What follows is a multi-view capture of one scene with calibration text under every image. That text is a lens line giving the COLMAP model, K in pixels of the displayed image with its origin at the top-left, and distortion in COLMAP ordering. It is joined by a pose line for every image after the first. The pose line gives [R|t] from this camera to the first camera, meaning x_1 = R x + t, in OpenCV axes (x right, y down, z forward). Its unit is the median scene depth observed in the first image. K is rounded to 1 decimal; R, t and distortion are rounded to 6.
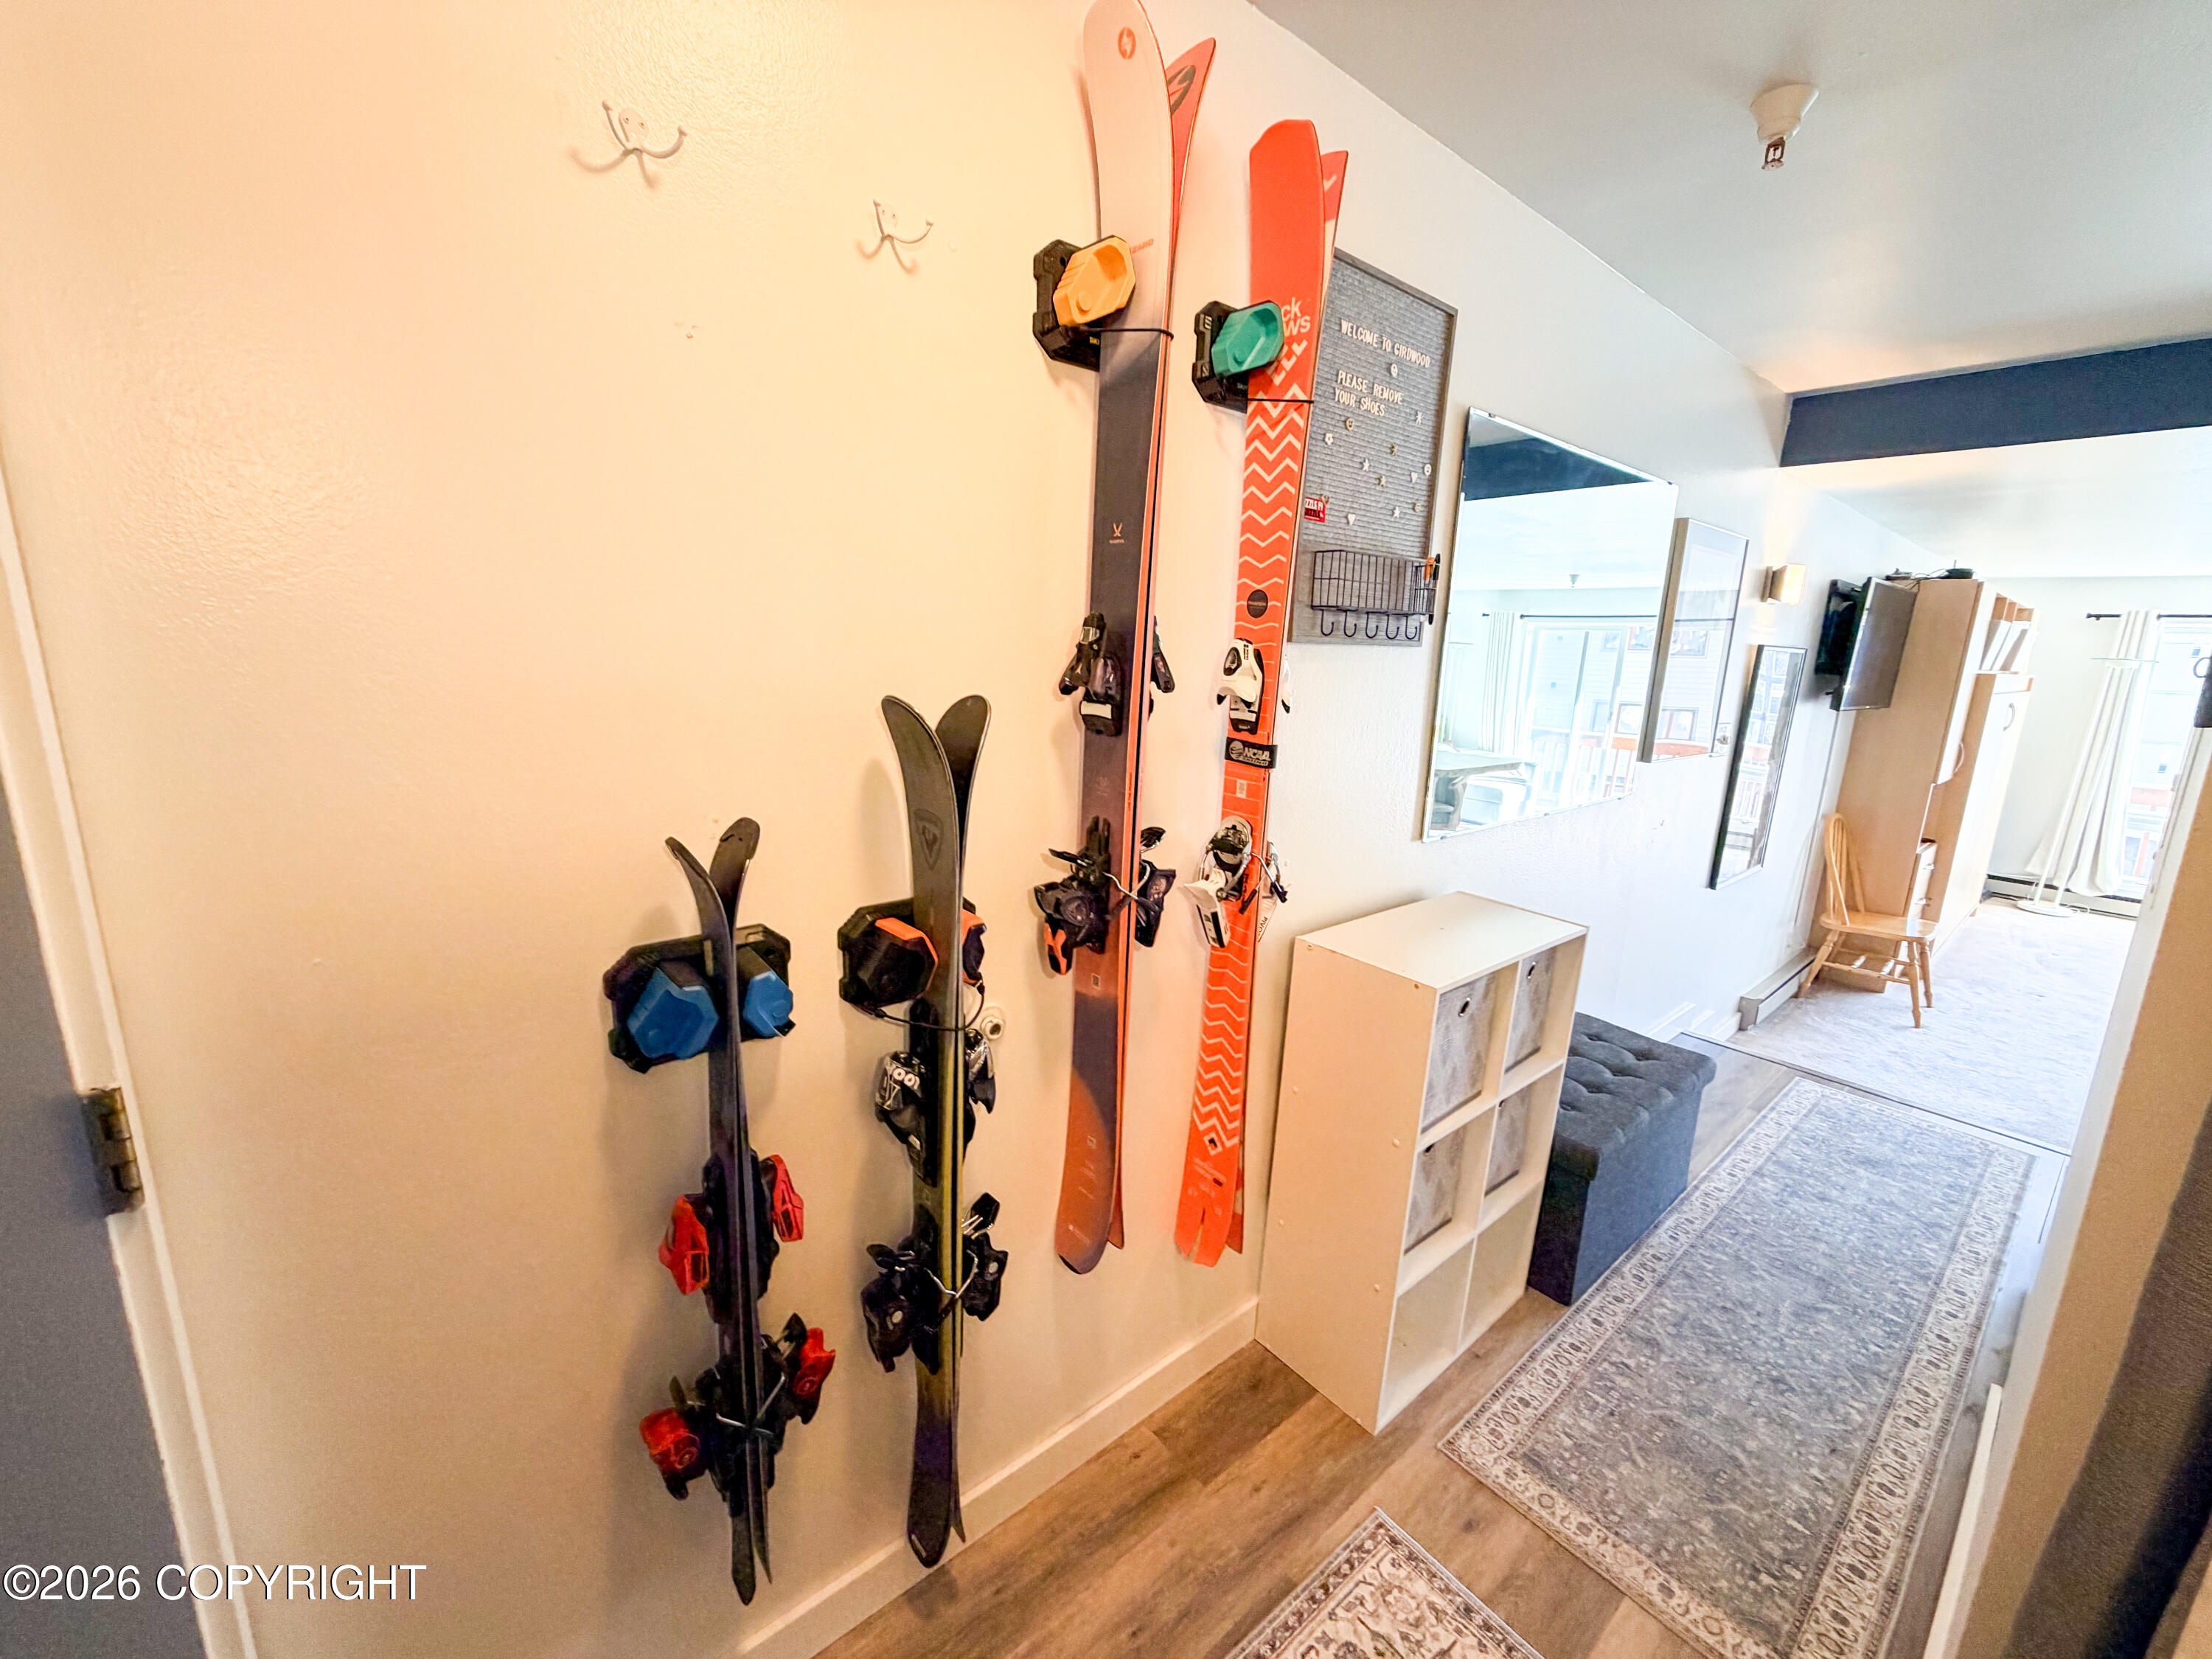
lens RADIAL K [[891.0, 0, 1094.4], [0, 891.0, 820.1], [0, 0, 1]] dist [-0.001845, 0.000922]
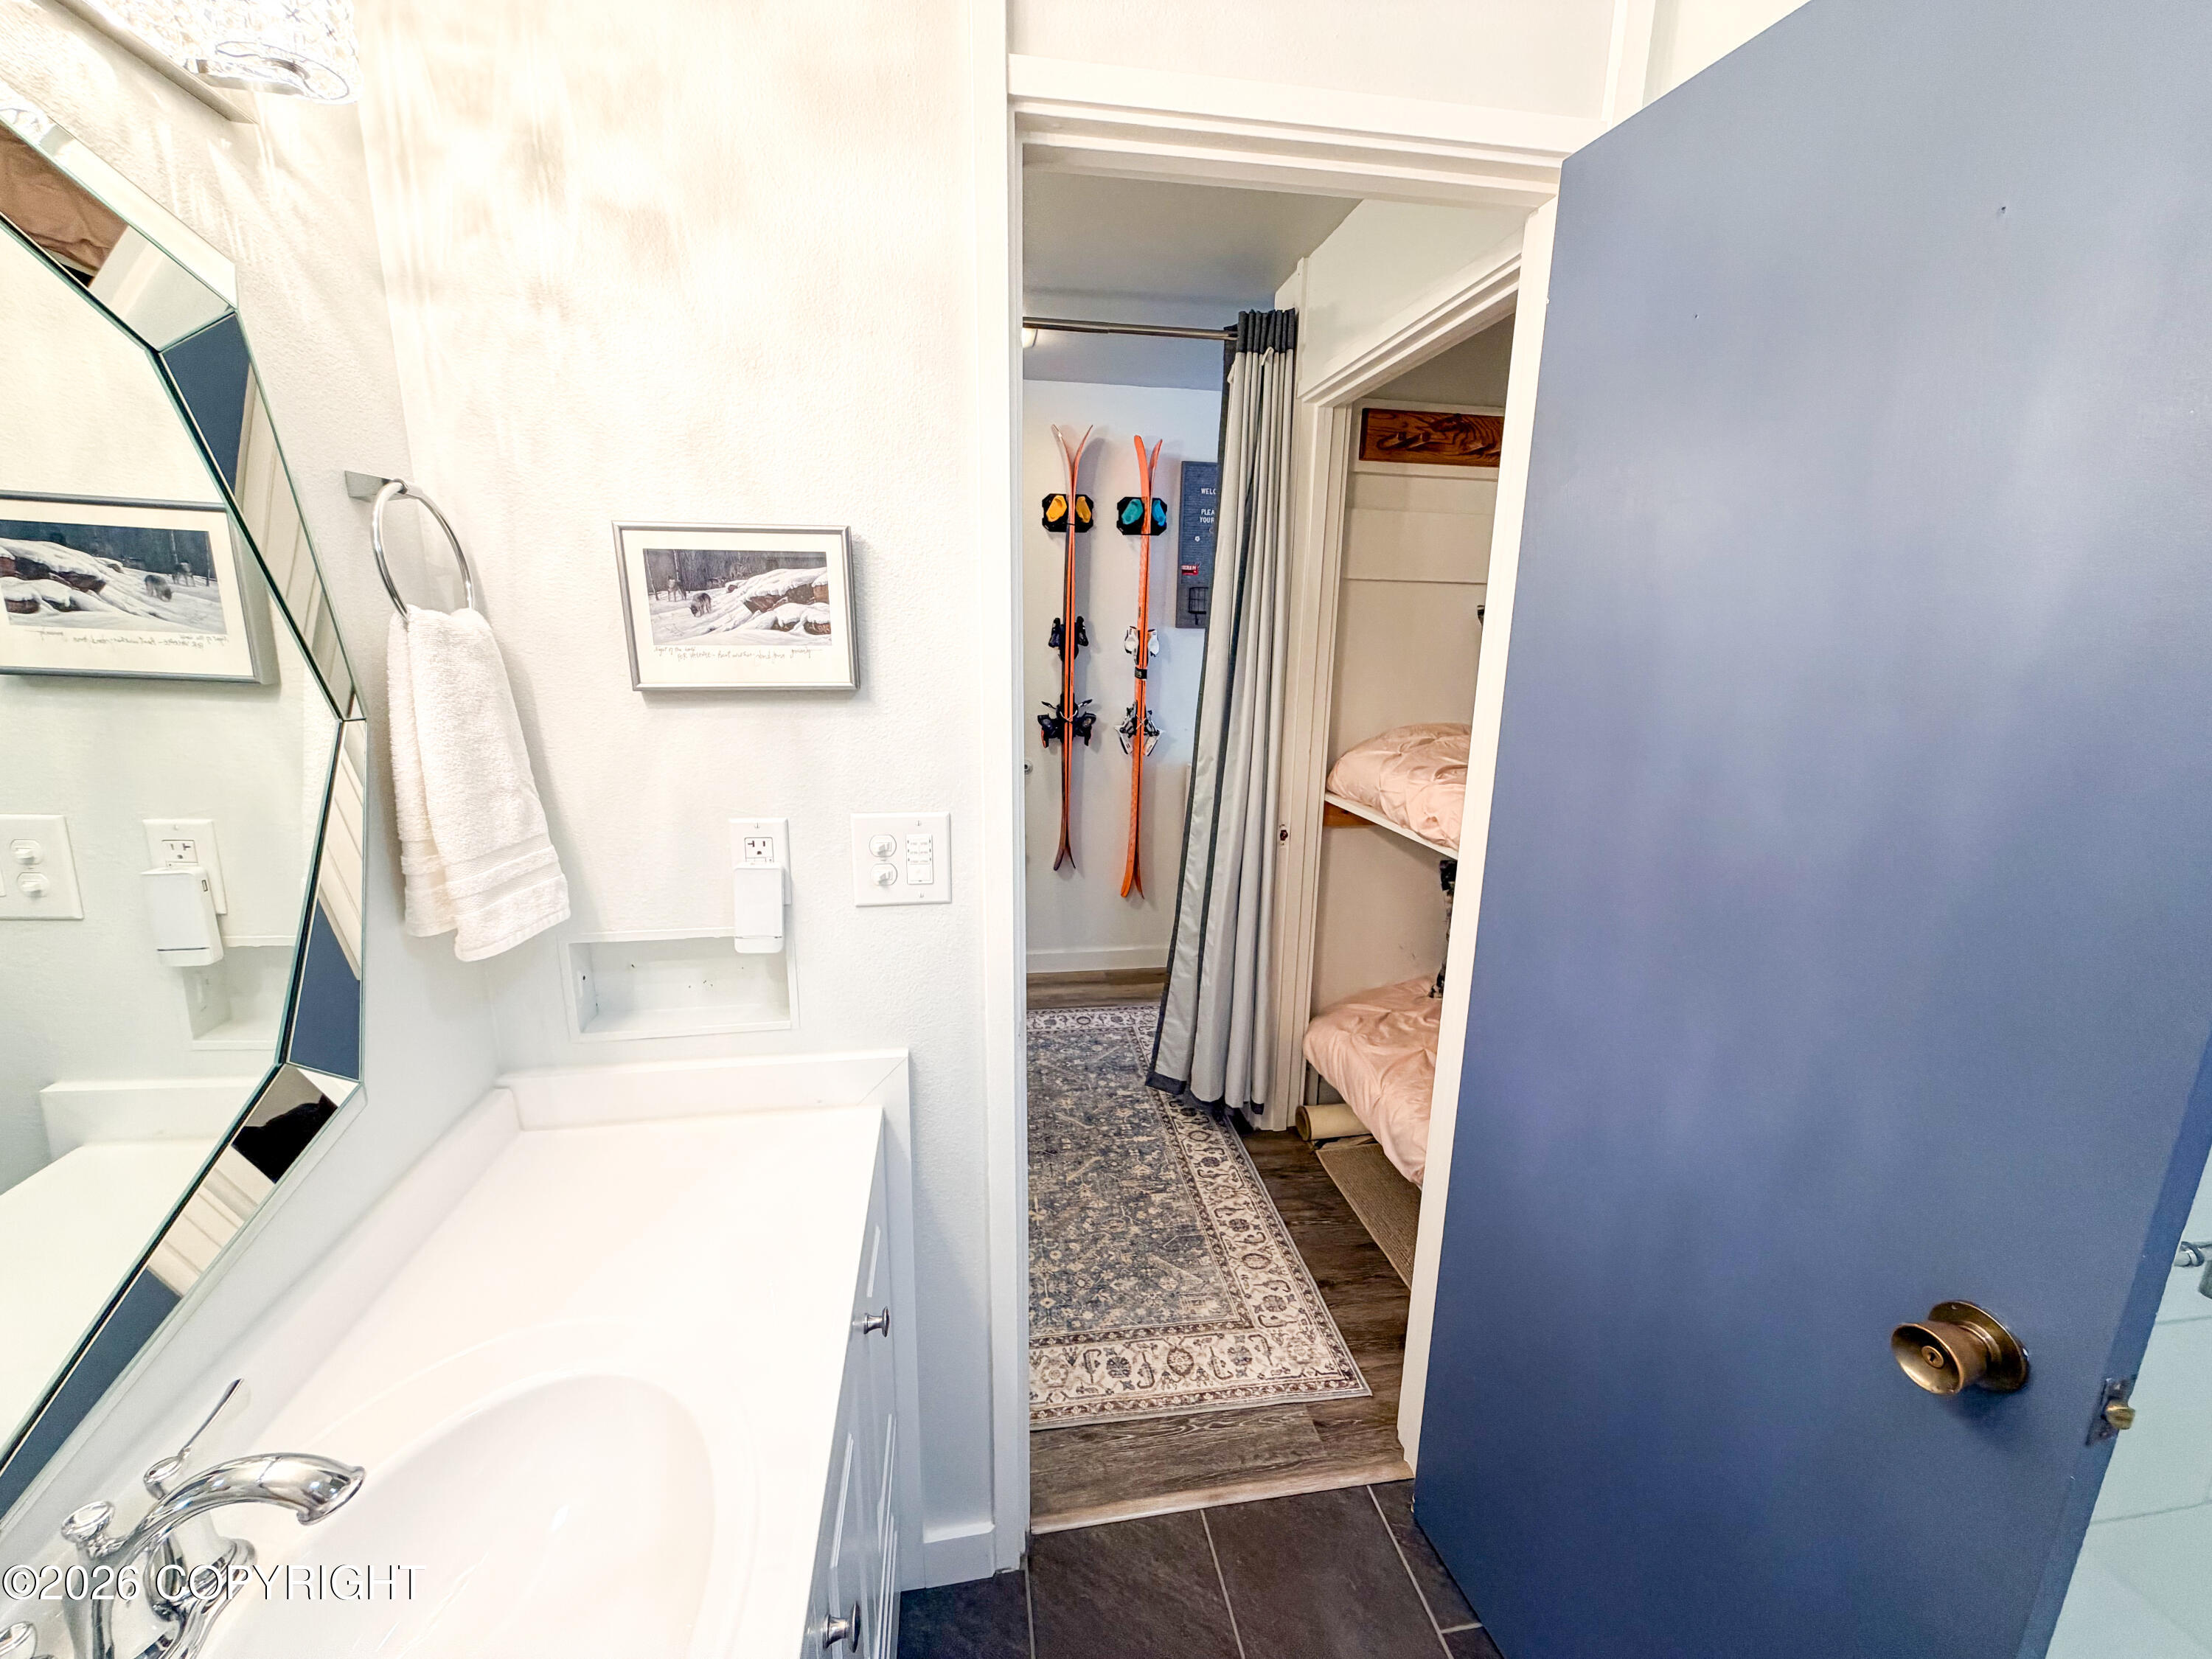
lens RADIAL K [[883.5, 0, 1102.4], [0, 883.5, 823.2], [0, 0, 1]] dist [0.001974, -0.000001]
pose [[0.862946, 0.095091, -0.496269, 1.006416], [-0.094215, 0.995189, 0.026862, 0.211072], [0.496435, 0.023576, 0.867753, -0.868047]]
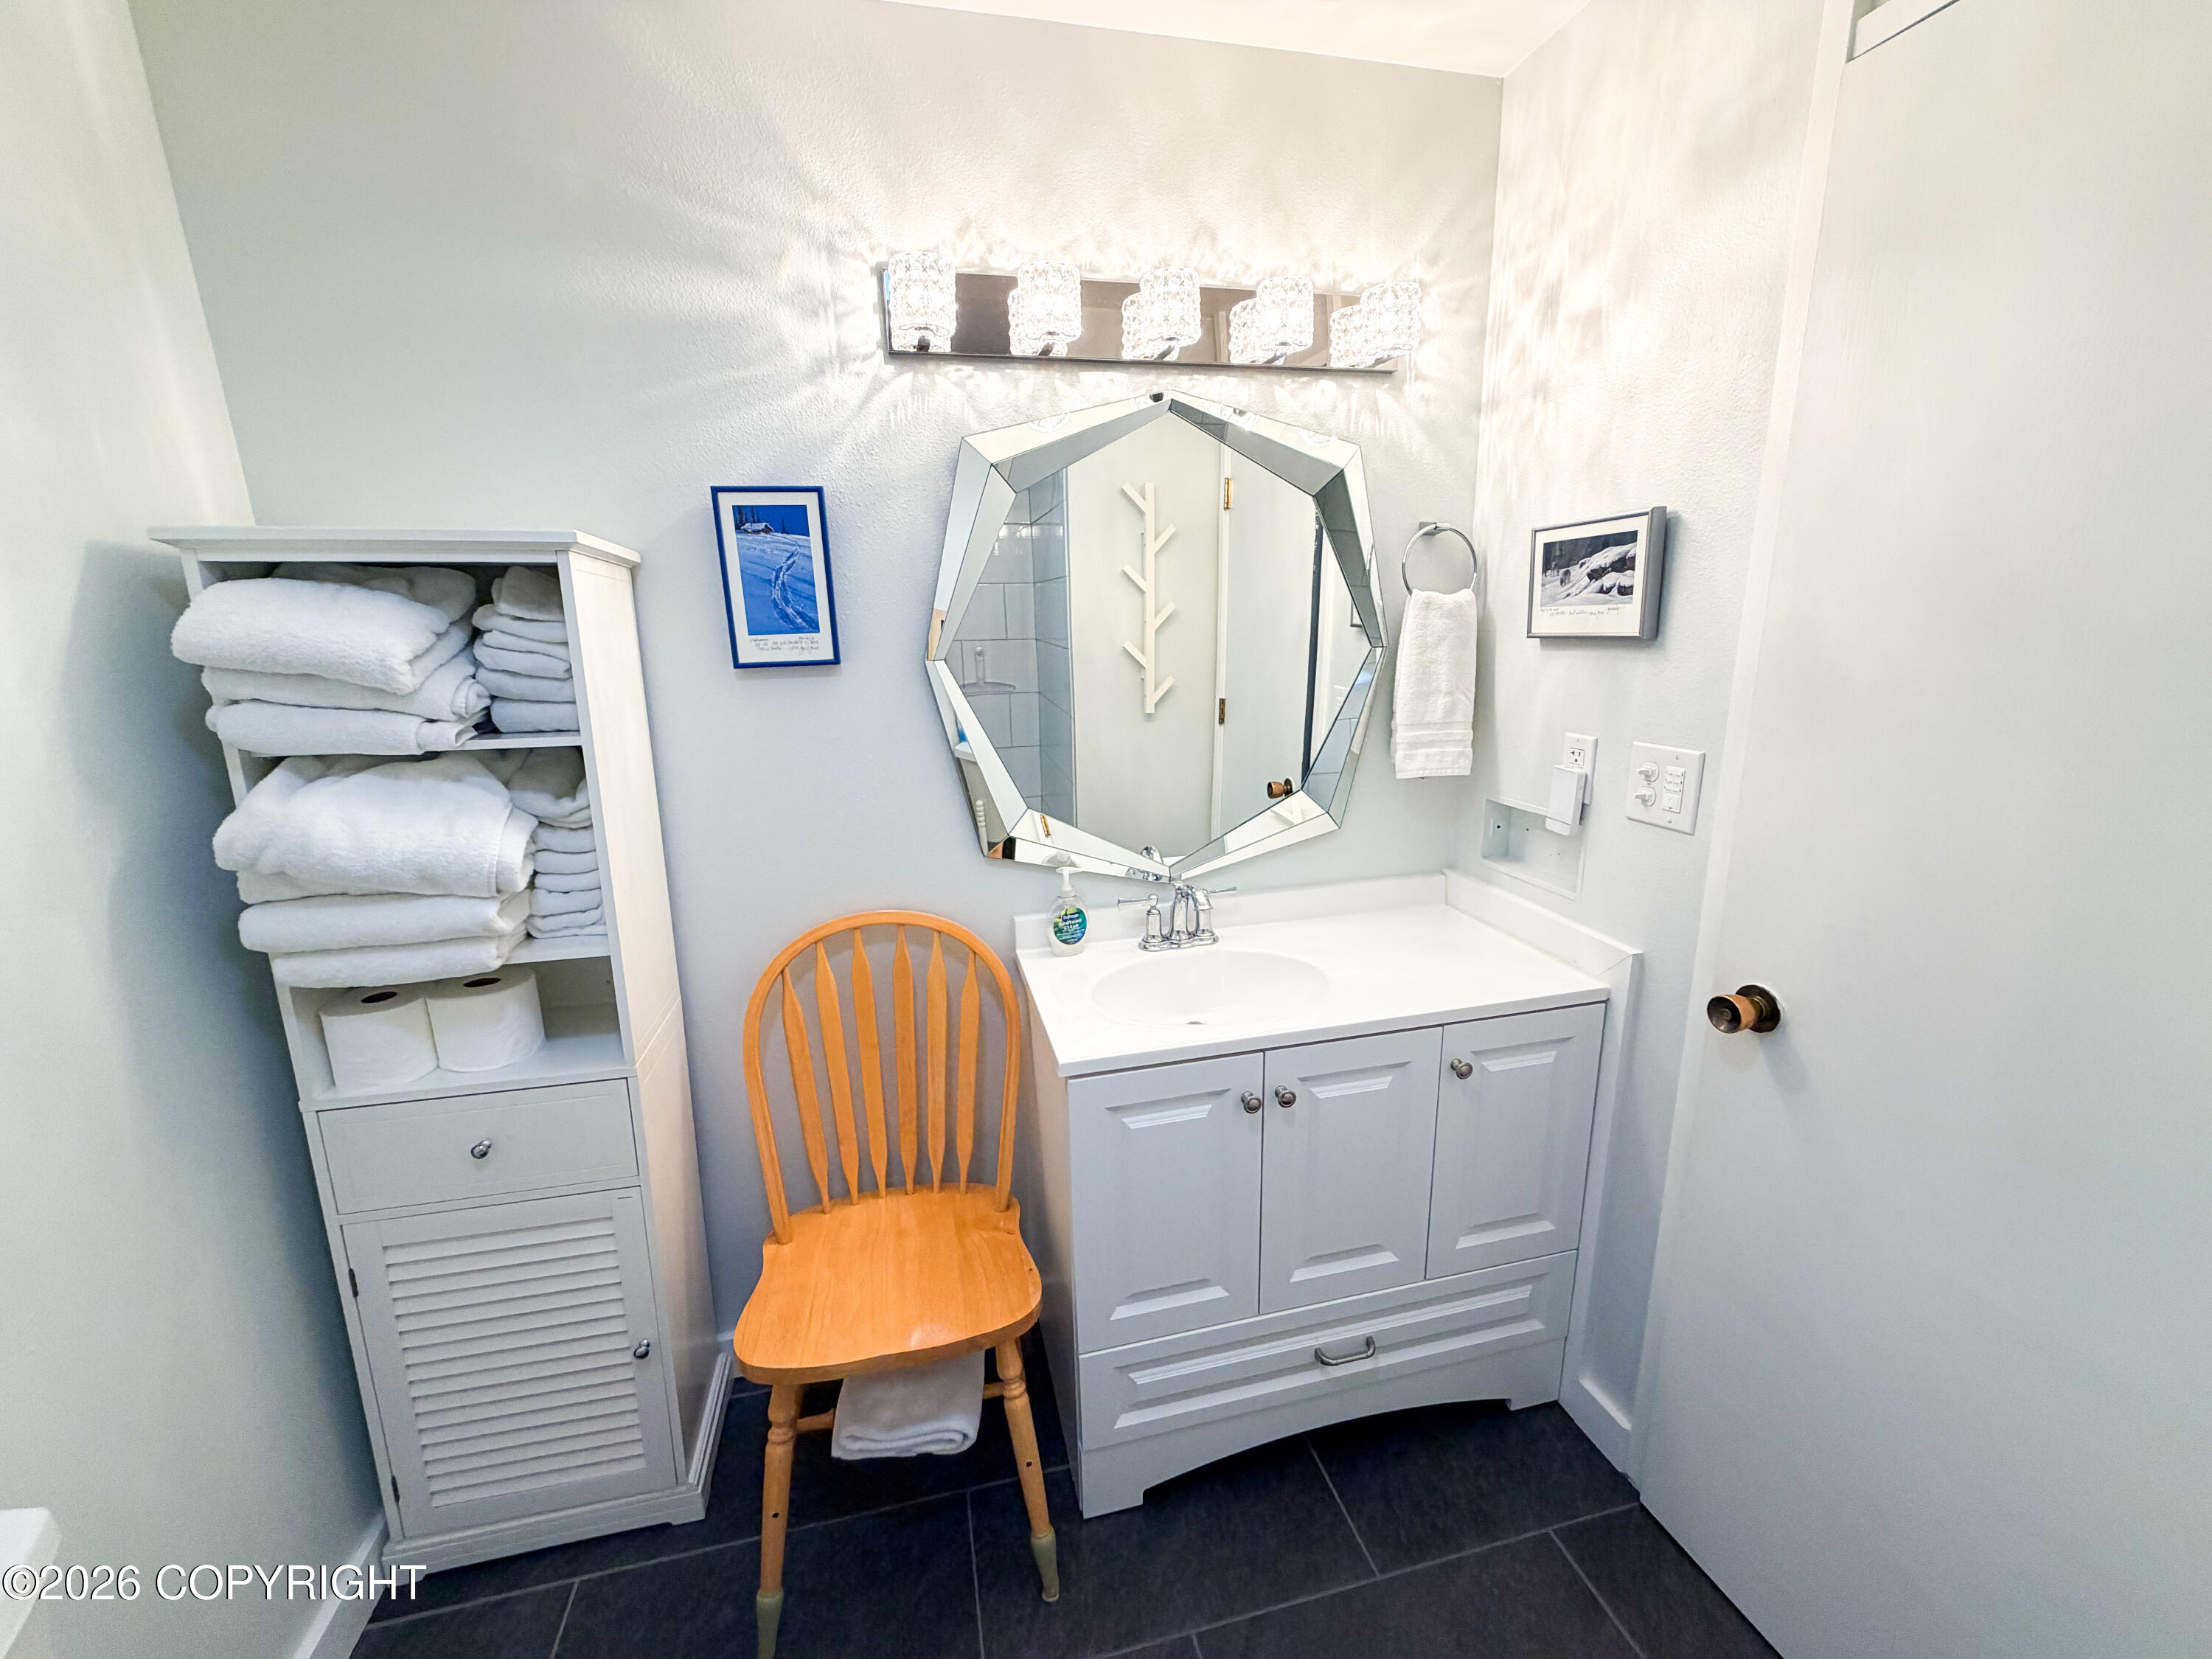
lens RADIAL K [[891.0, 0, 1094.4], [0, 891.0, 820.1], [0, 0, 1]] dist [-0.001845, 0.000922]
pose [[-0.448180, 0.182934, -0.875026, 2.320395], [-0.168903, 0.943879, 0.283839, 0.064721], [0.877842, 0.275005, -0.392129, 0.220466]]
